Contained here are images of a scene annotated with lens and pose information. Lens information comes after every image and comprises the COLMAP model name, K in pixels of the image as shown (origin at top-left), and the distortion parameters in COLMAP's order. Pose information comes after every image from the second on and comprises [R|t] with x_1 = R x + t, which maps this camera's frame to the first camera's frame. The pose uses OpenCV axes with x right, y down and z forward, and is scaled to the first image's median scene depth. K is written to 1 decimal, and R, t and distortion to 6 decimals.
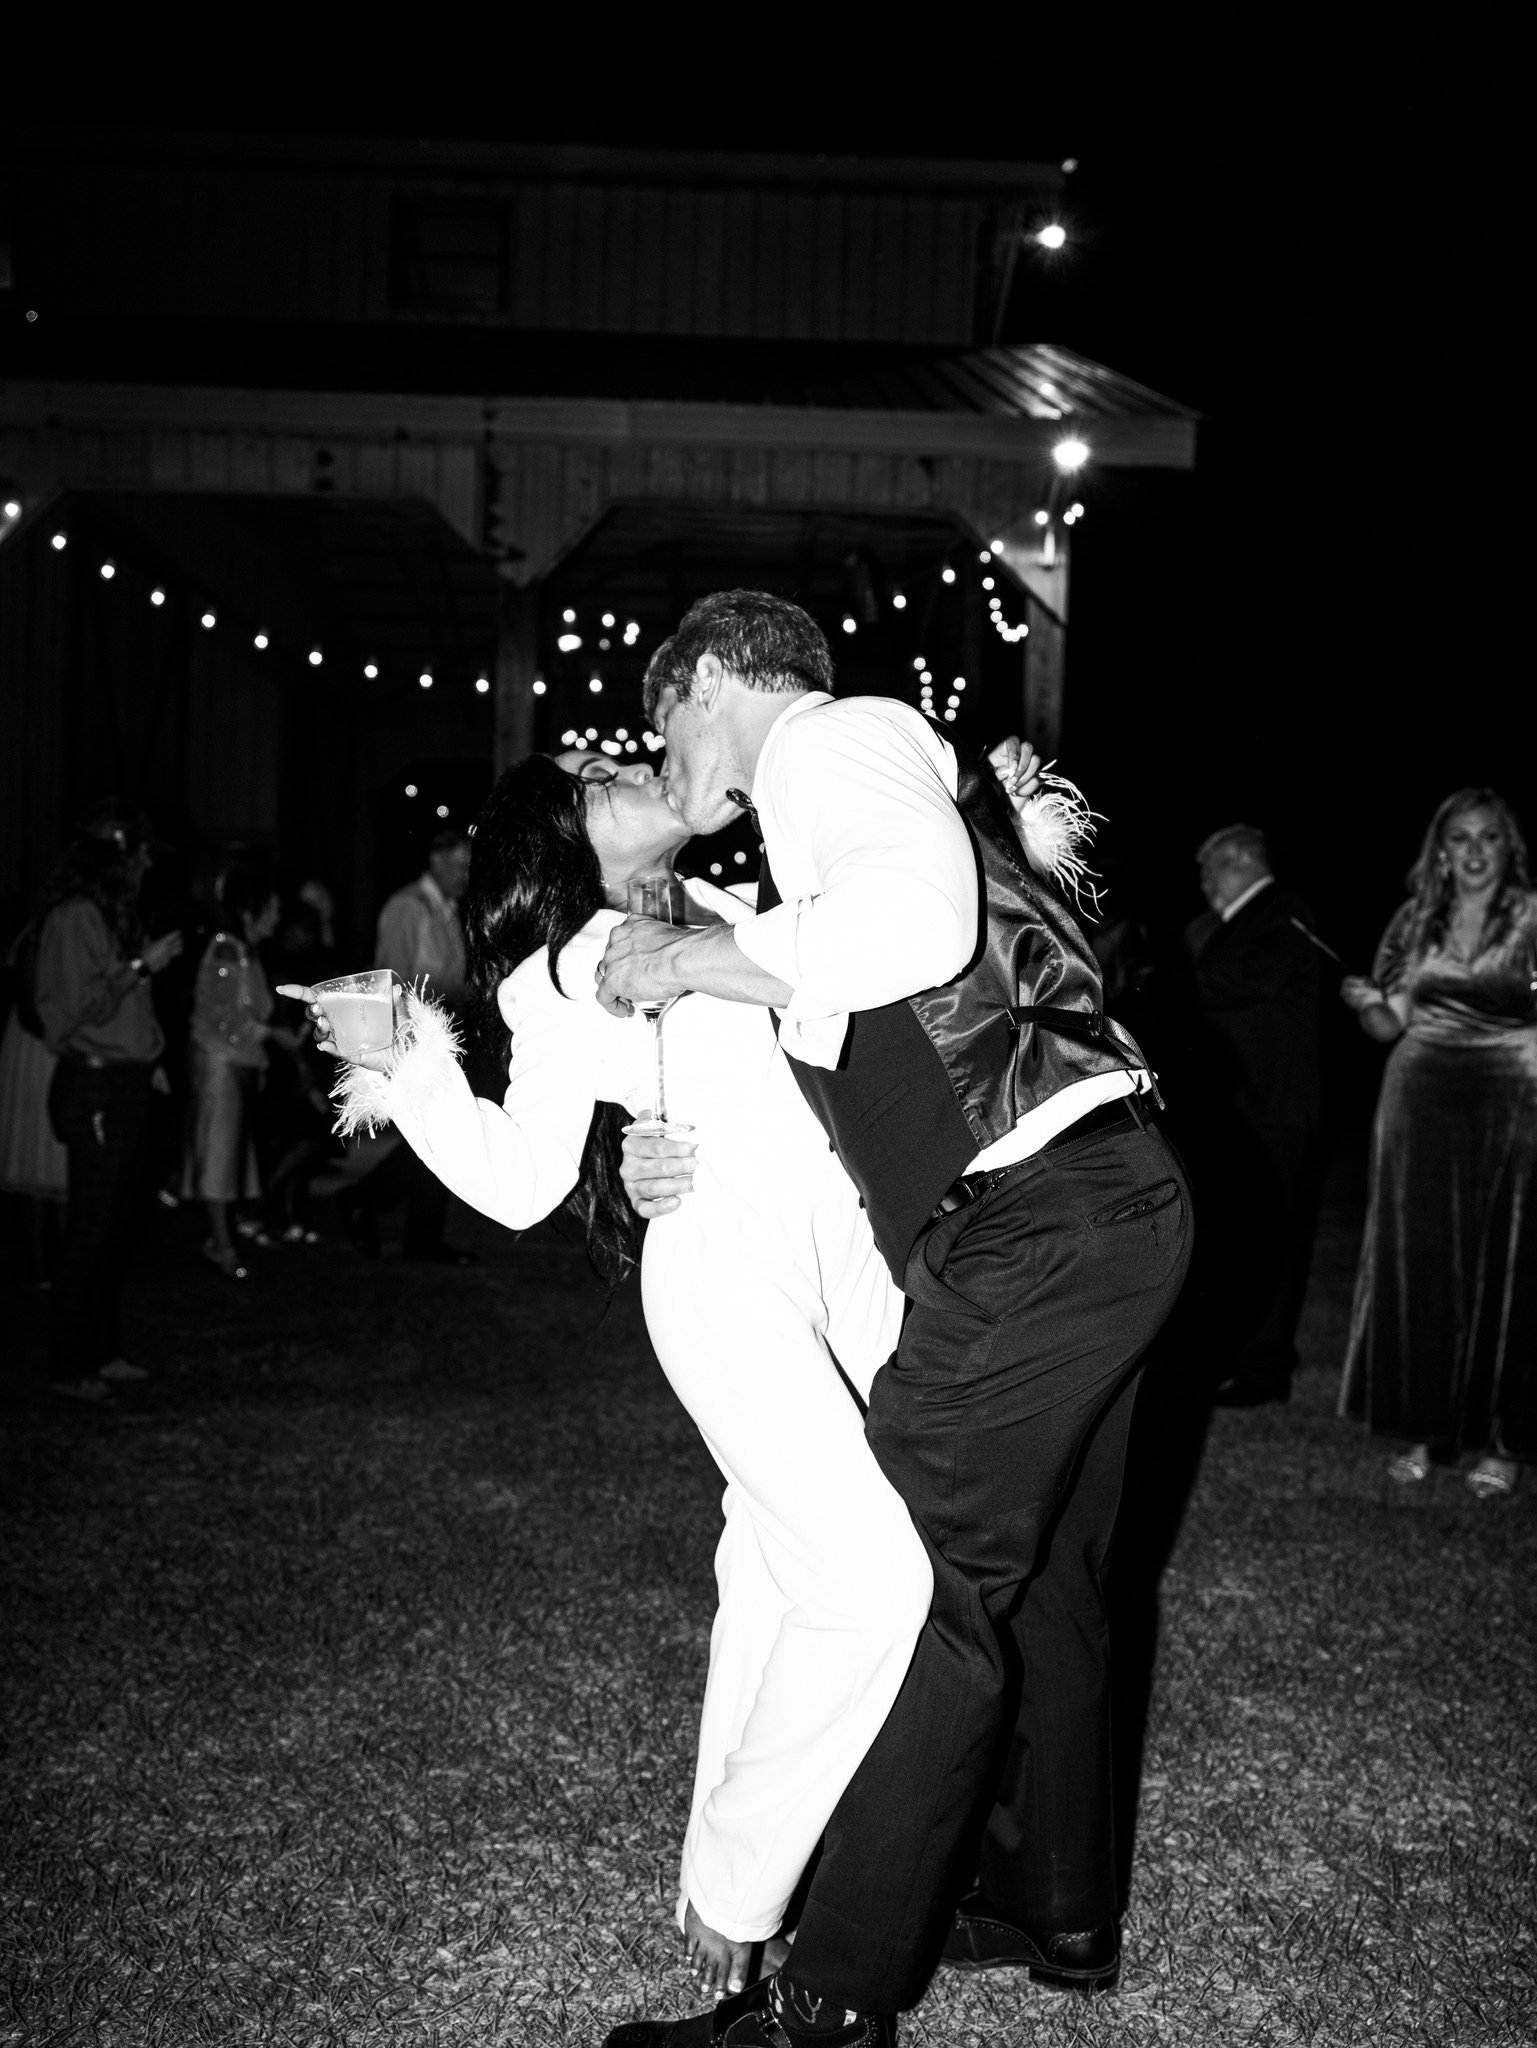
lens RADIAL K [[1978.8, 0, 768.5], [0, 1978.8, 1024.0], [0, 0, 1]] dist [-0.076575, 0.148773]
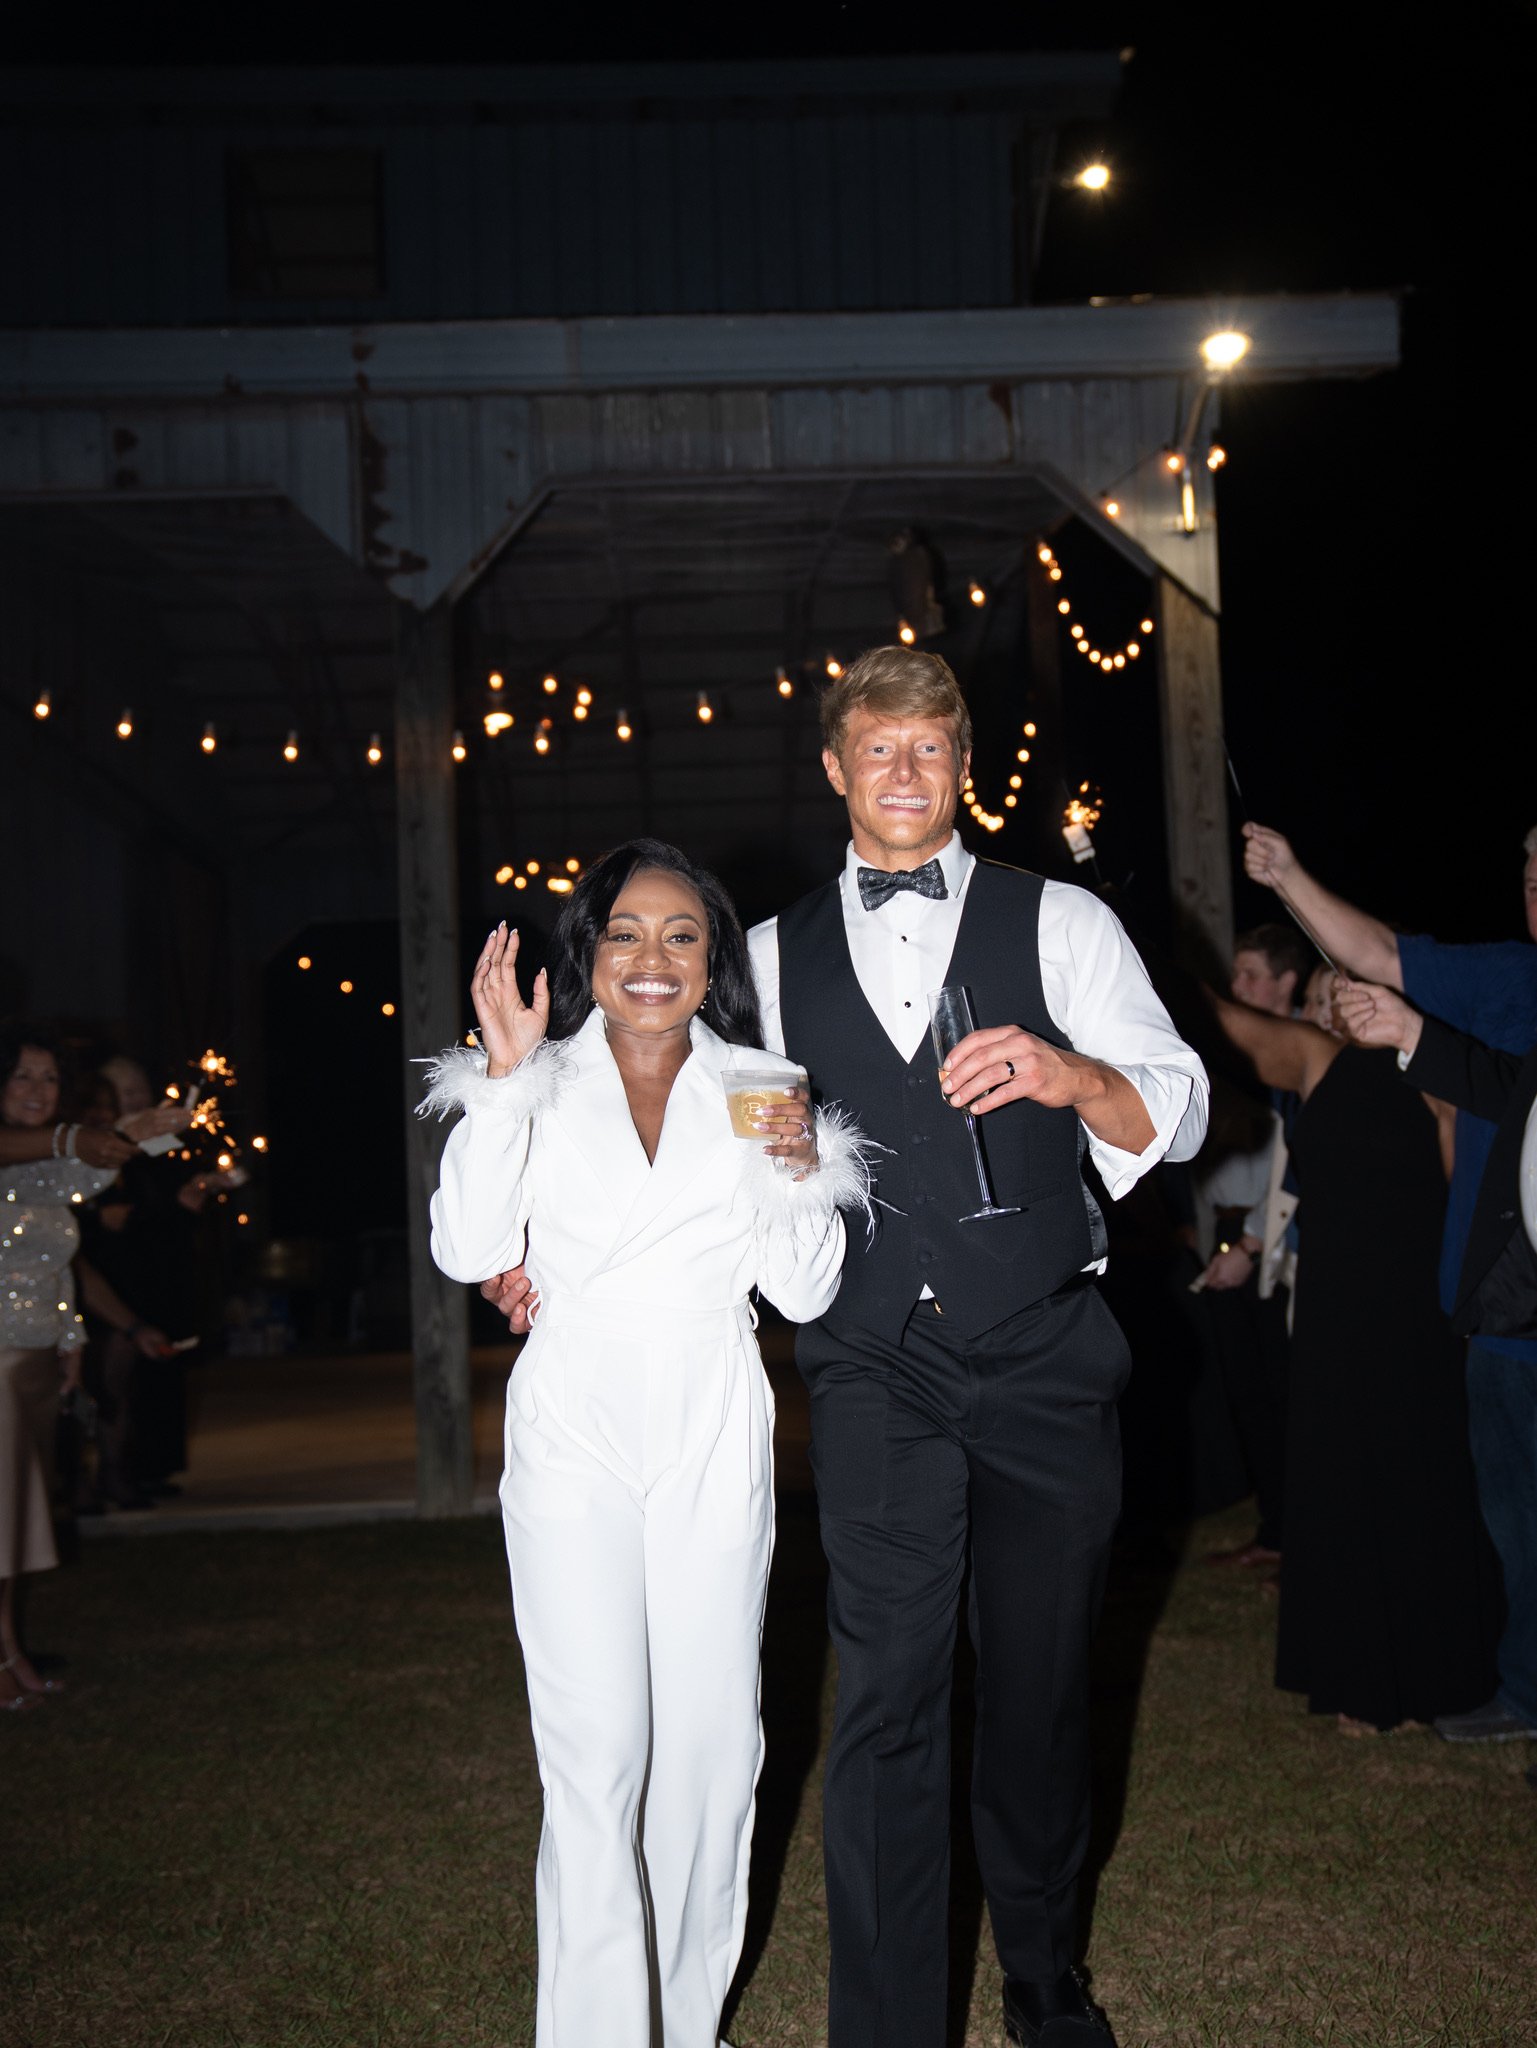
lens RADIAL K [[2264.2, 0, 768.5], [0, 2264.2, 1024.0], [0, 0, 1]] dist [-0.023719, 0.205235]
pose [[0.997688, -0.066335, 0.014749, -0.066544], [0.067419, 0.993428, -0.092500, 0.003772], [-0.008516, 0.093281, 0.995603, 0.560043]]
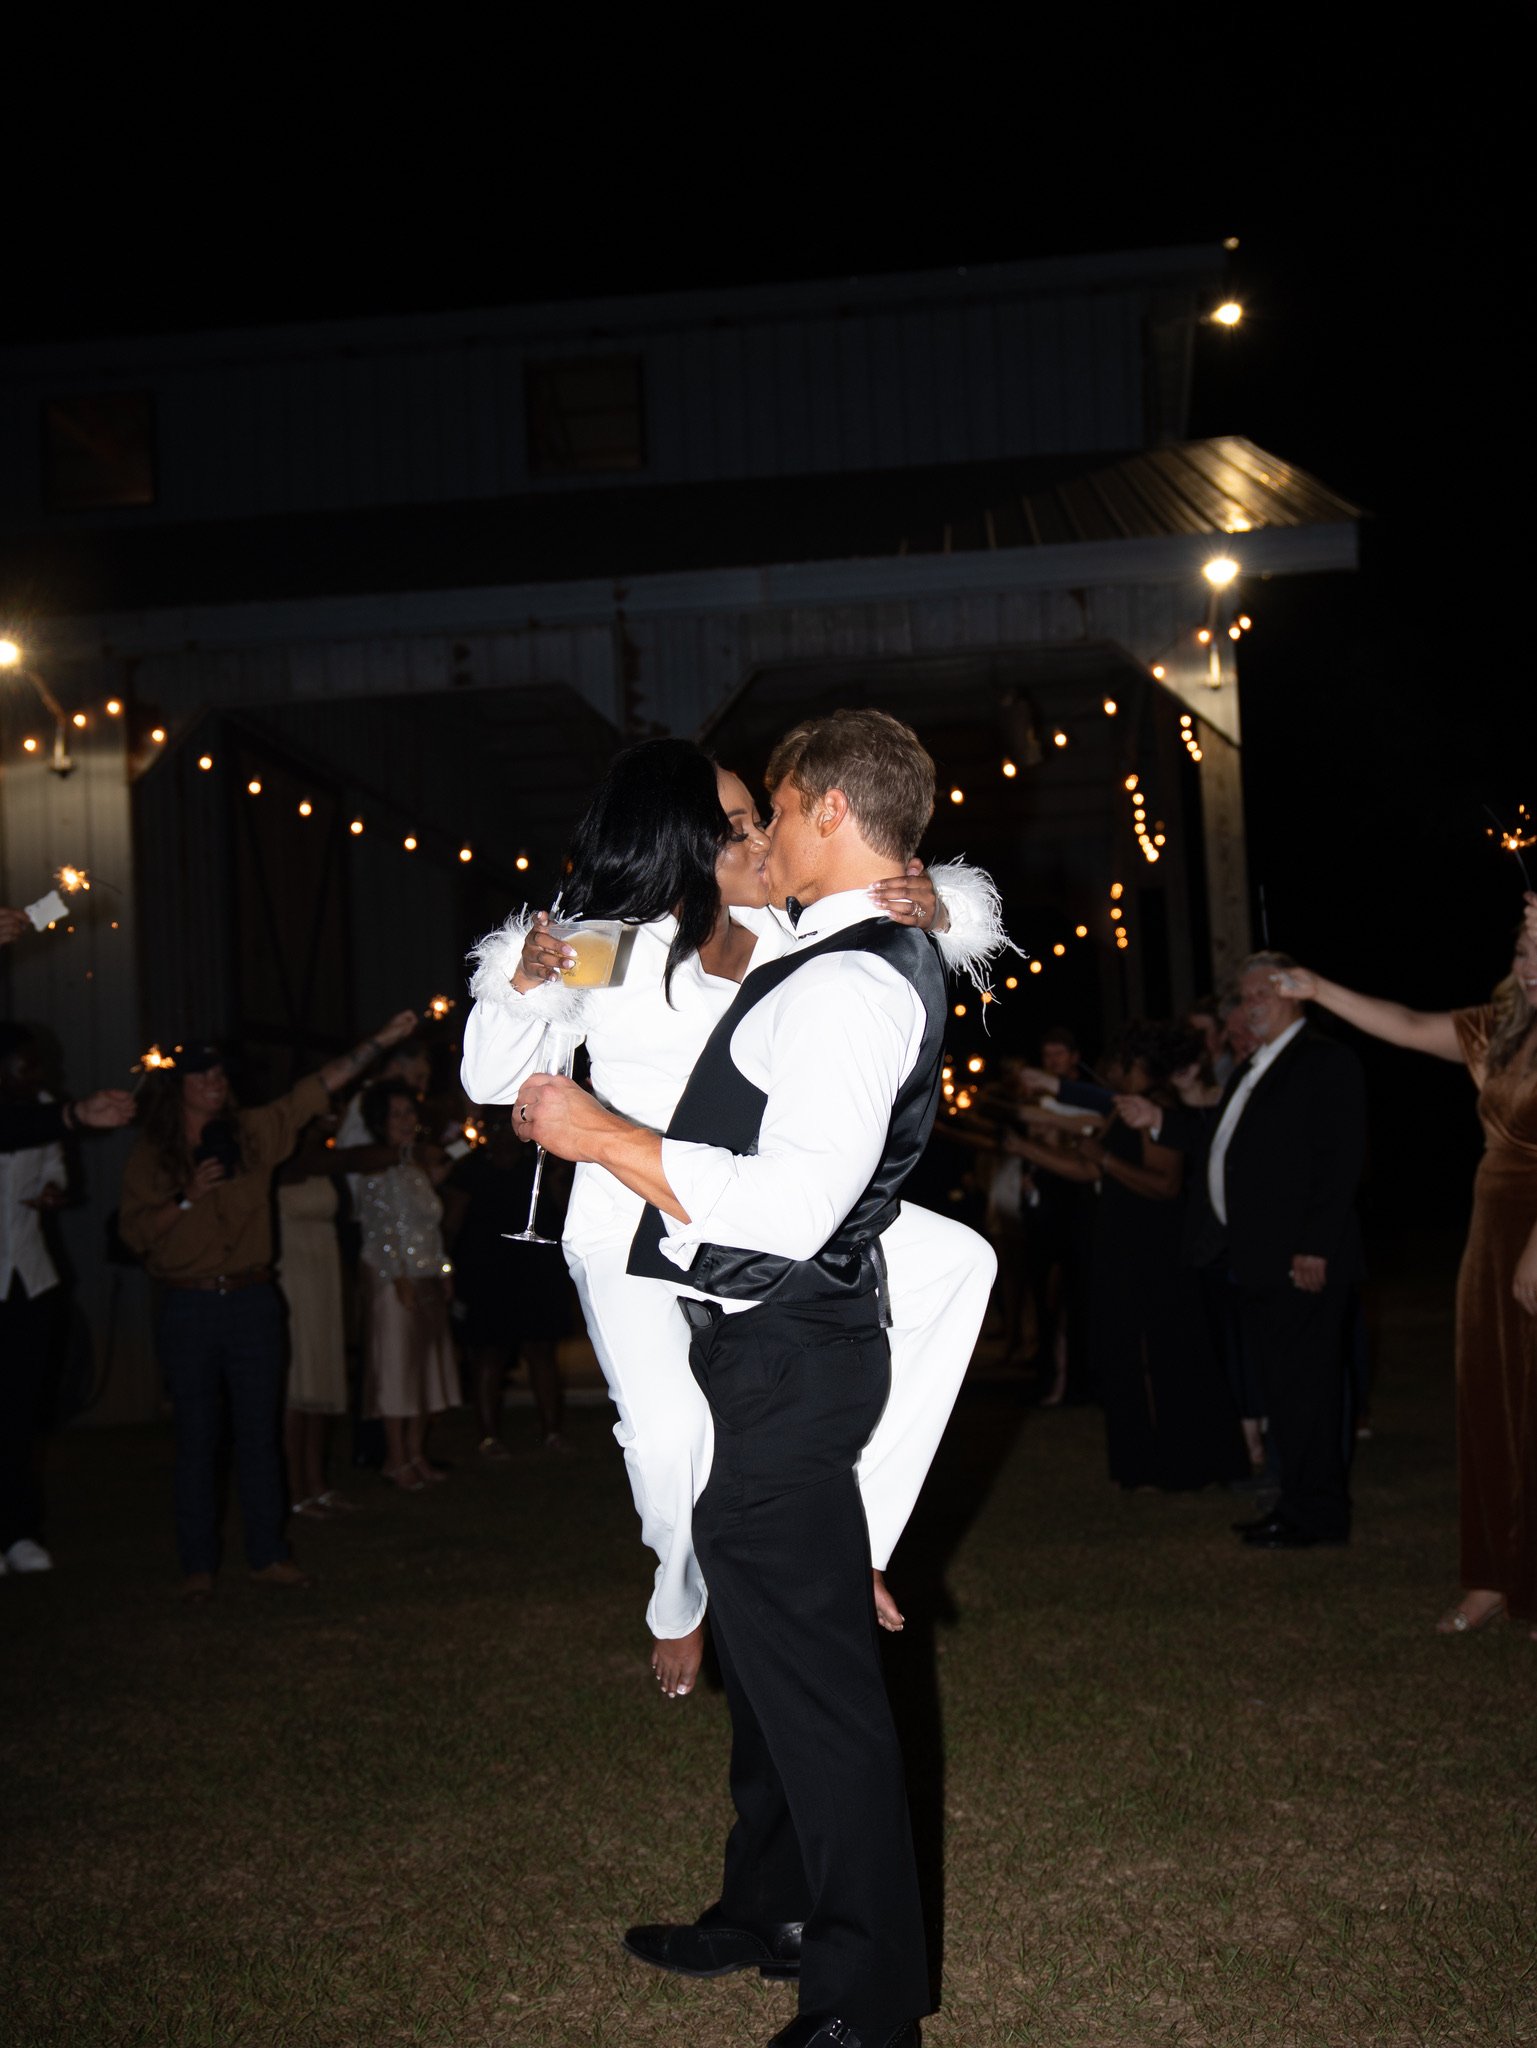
lens RADIAL K [[2264.2, 0, 768.5], [0, 2264.2, 1024.0], [0, 0, 1]] dist [-0.023719, 0.205235]
pose [[0.989323, -0.084832, -0.118508, 0.108262], [0.075542, 0.993863, -0.080804, -0.000128], [0.124636, 0.070989, 0.989660, -0.216083]]
